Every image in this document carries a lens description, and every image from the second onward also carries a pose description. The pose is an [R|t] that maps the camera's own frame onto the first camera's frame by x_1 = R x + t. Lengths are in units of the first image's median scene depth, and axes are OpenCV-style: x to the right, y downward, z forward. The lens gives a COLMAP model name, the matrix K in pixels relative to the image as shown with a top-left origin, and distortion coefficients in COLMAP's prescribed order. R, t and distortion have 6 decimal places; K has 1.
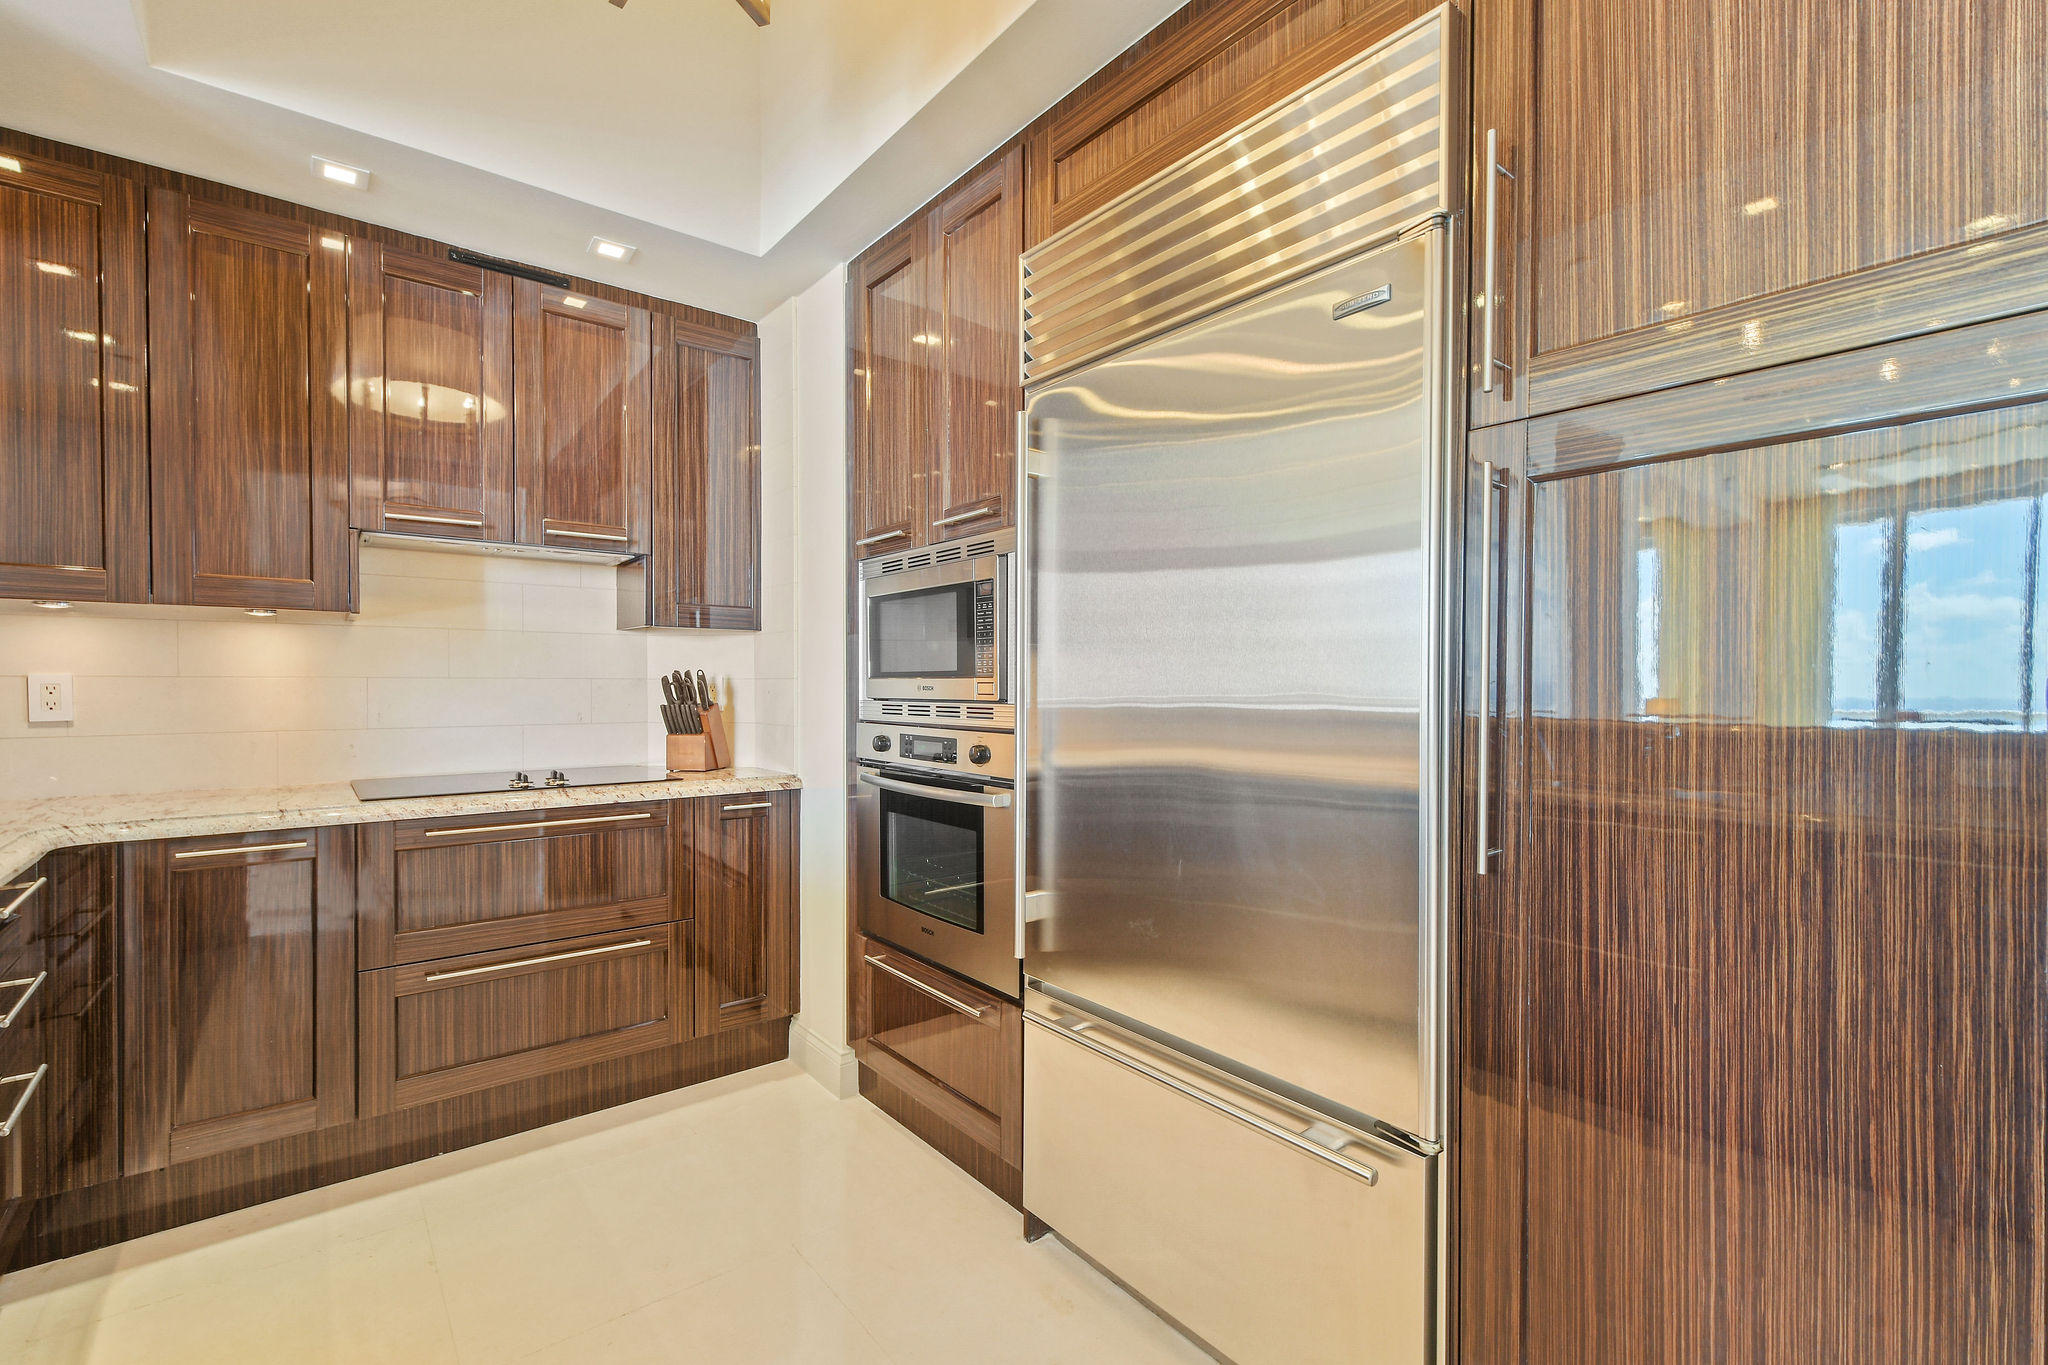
lens RADIAL K [[880.1, 0, 1024.5], [0, 880.1, 691.8], [0, 0, 1]] dist [0.002193, 0.000050]
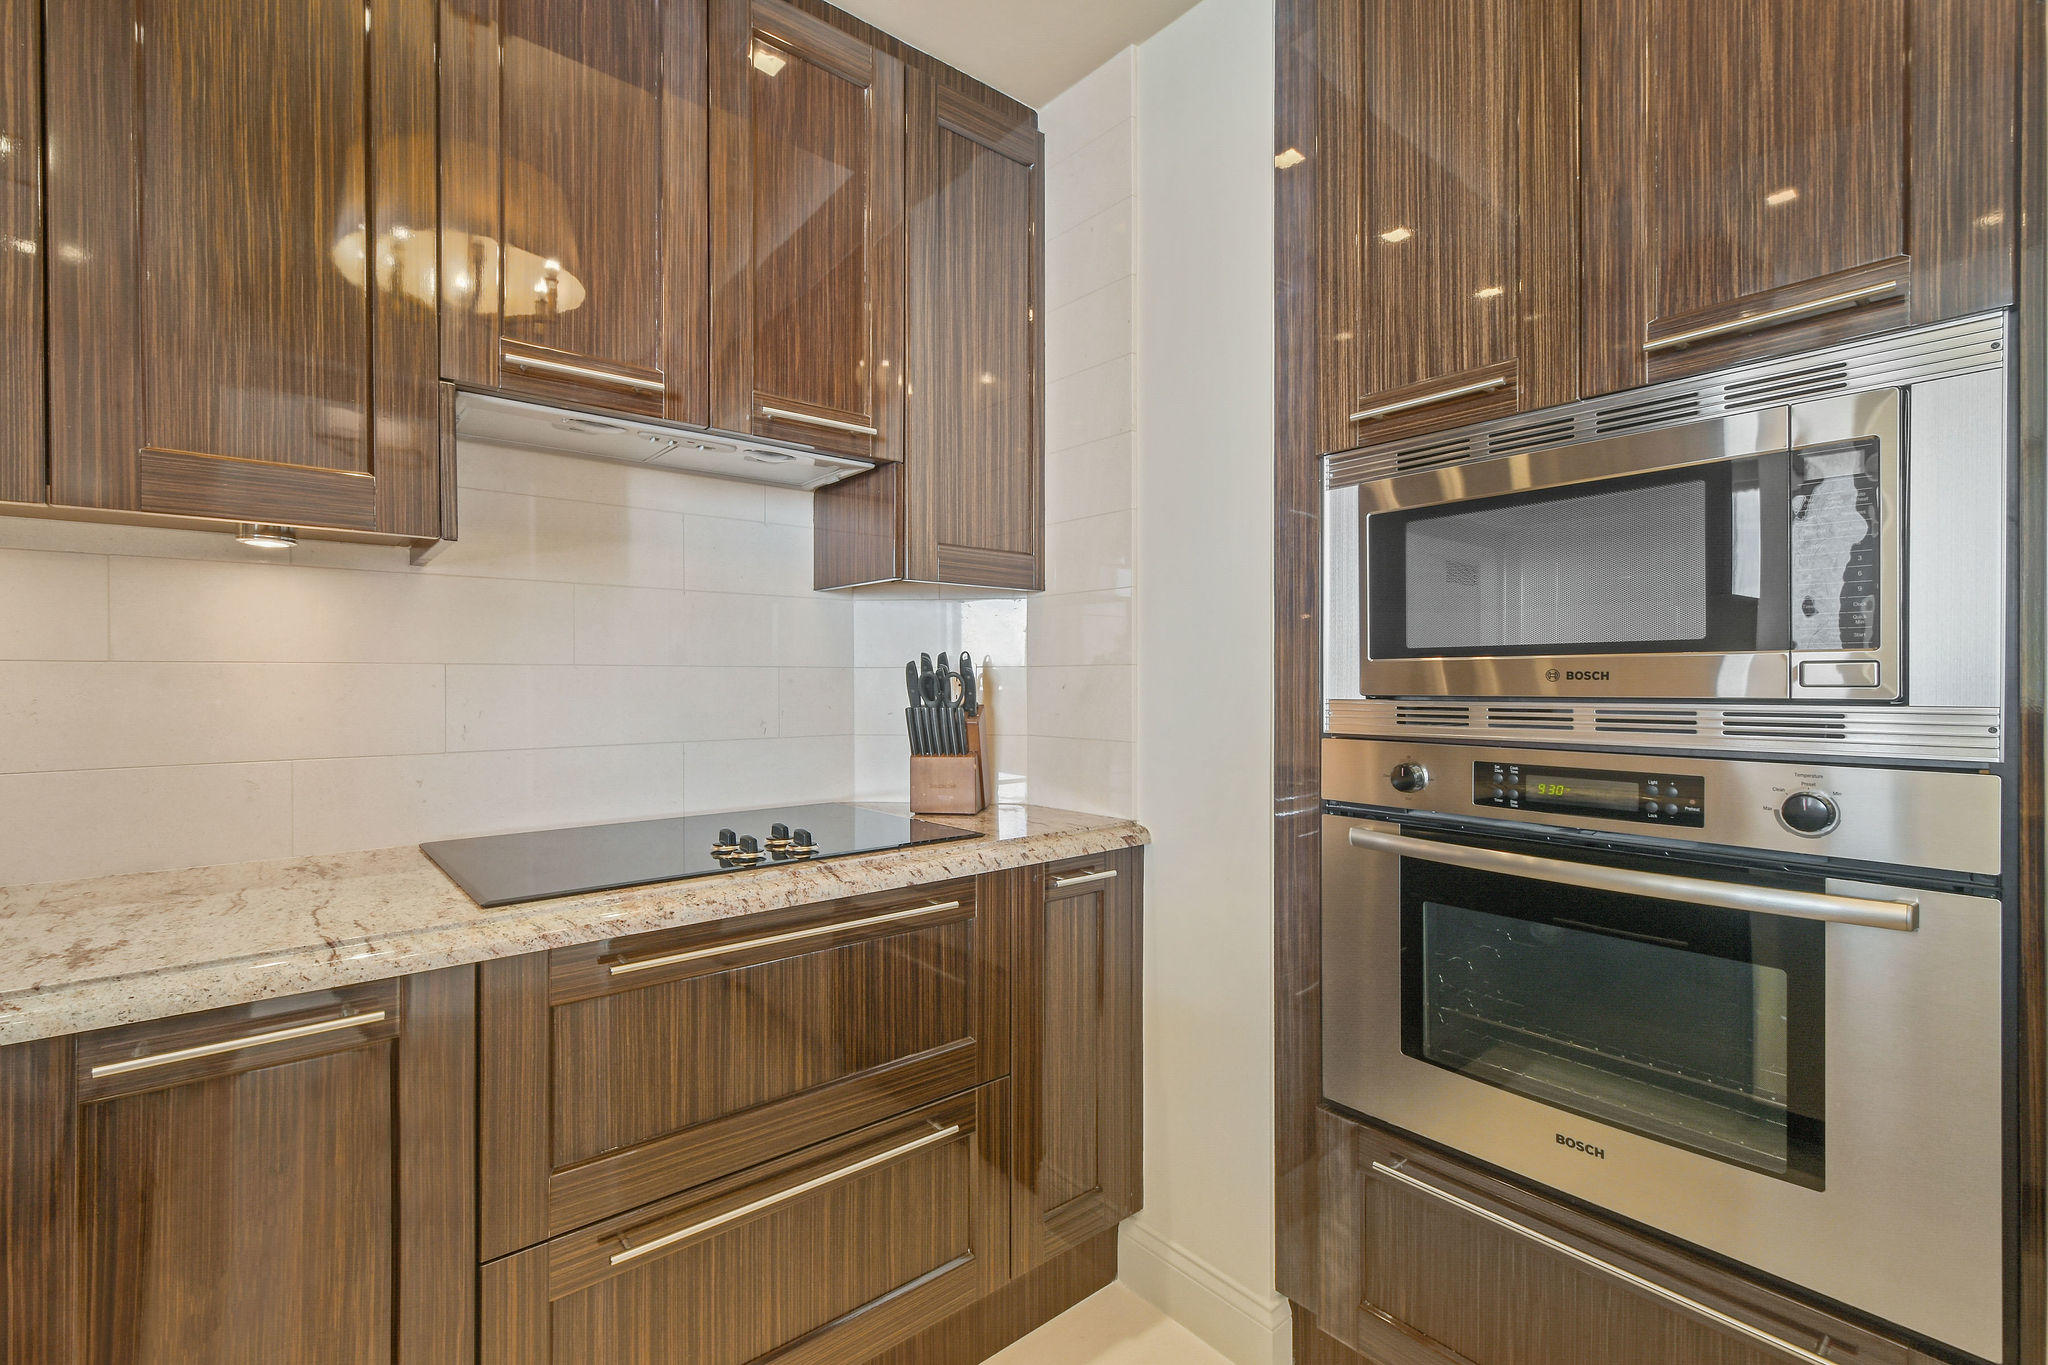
lens RADIAL K [[901.4, 0, 1024.0], [0, 901.4, 682.5], [0, 0, 1]] dist [0.002659, 0.000186]
pose [[0.999819, -0.004096, 0.018592, -0.399484], [0.004244, 0.999960, -0.007926, 0.002316], [-0.018559, 0.008003, 0.999796, 0.424994]]
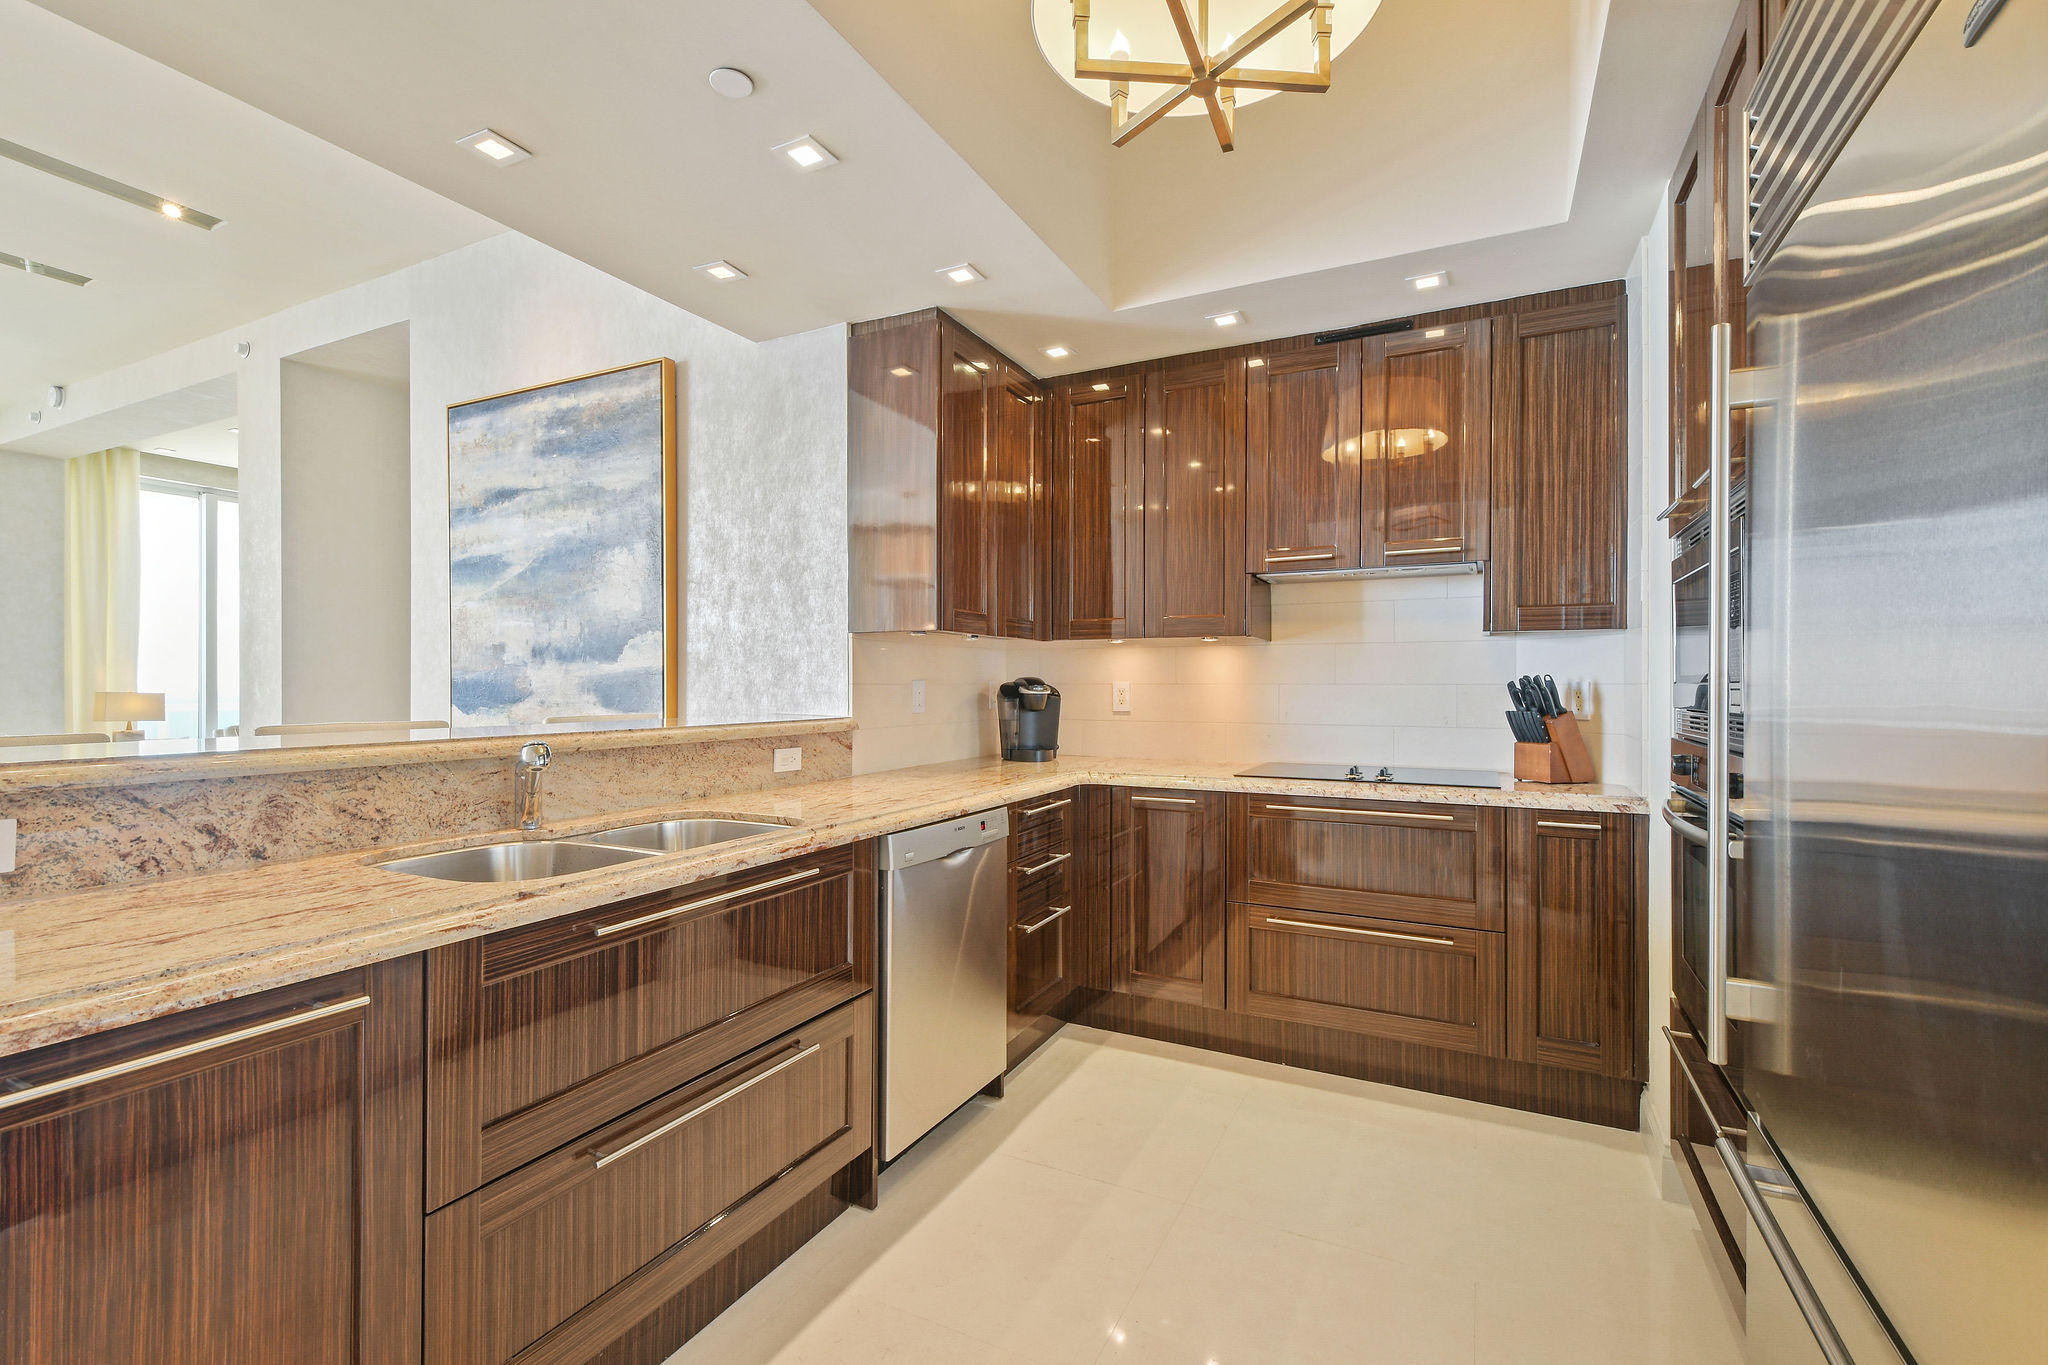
lens RADIAL K [[877.6, 0, 1013.3], [0, 877.6, 681.0], [0, 0, 1]] dist [0.012069, -0.019355]
pose [[0.423949, -0.006101, -0.905665, 0.280239], [-0.009084, 0.999898, -0.010988, -0.003209], [0.905640, 0.012886, 0.423851, 0.103900]]
